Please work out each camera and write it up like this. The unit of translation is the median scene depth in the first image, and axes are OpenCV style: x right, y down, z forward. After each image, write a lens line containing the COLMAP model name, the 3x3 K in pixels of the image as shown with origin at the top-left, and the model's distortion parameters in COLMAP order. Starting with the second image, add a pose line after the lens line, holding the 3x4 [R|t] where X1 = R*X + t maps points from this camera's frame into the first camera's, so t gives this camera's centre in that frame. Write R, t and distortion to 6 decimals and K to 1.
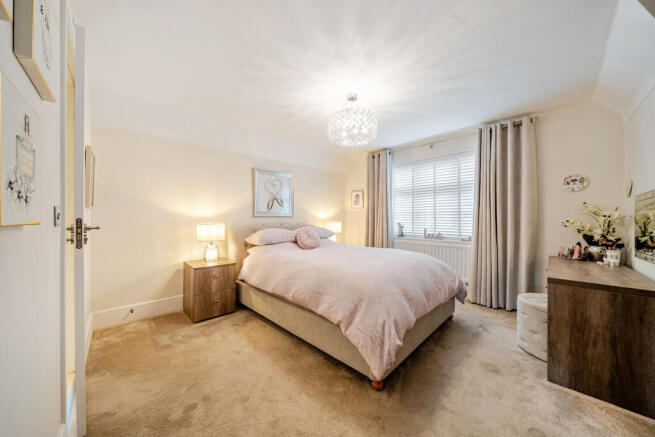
lens RADIAL K [[232.9, 0, 327.5], [0, 232.9, 218.5], [0, 0, 1]] dist [-0.001692, -0.000051]
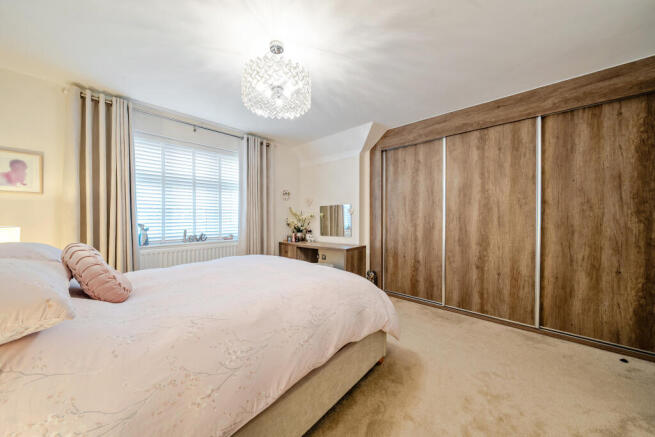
lens RADIAL K [[232.9, 0, 327.5], [0, 232.9, 218.5], [0, 0, 1]] dist [-0.001692, -0.000051]
pose [[-0.063942, -0.005402, 0.997939, -0.414508], [0.001927, 0.999983, 0.005536, 0.001562], [-0.997952, 0.002277, -0.063930, 0.596984]]
